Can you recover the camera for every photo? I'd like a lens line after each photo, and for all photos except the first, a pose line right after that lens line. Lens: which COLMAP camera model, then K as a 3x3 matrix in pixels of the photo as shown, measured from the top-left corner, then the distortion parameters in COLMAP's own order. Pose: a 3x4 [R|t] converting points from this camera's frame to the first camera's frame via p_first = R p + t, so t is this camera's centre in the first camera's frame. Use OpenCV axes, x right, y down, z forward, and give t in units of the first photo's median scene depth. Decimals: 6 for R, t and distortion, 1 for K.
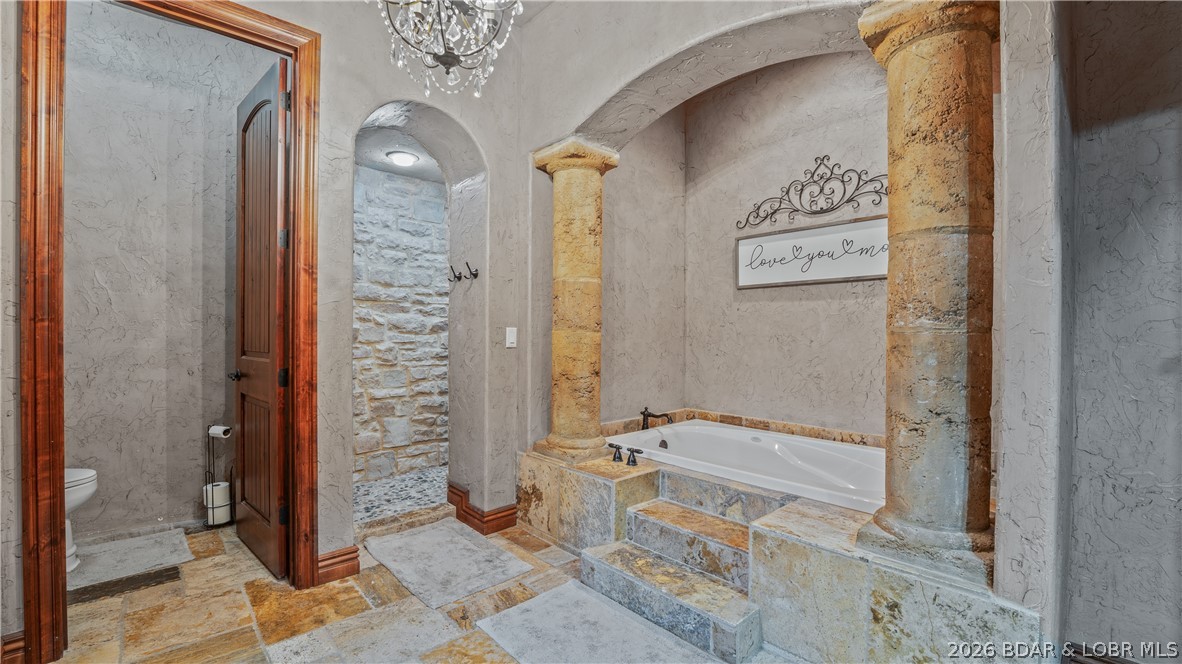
lens RADIAL K [[508.2, 0, 591.1], [0, 508.2, 333.8], [0, 0, 1]] dist [-0.005545, -0.000182]
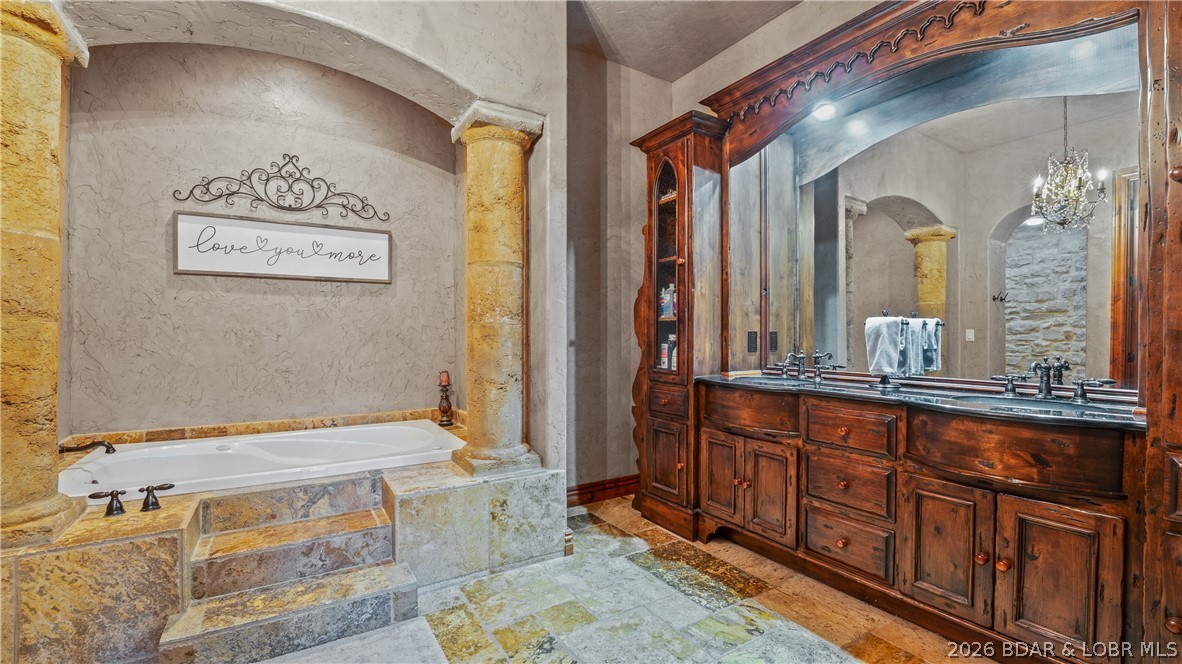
lens RADIAL K [[478.2, 0, 592.3], [0, 478.2, 333.2], [0, 0, 1]] dist [-0.000121, 0.000018]
pose [[0.197680, -0.002408, 0.980264, -0.395077], [0.000348, 0.999997, 0.002386, 0.007966], [-0.980266, -0.000131, 0.197681, 0.226462]]
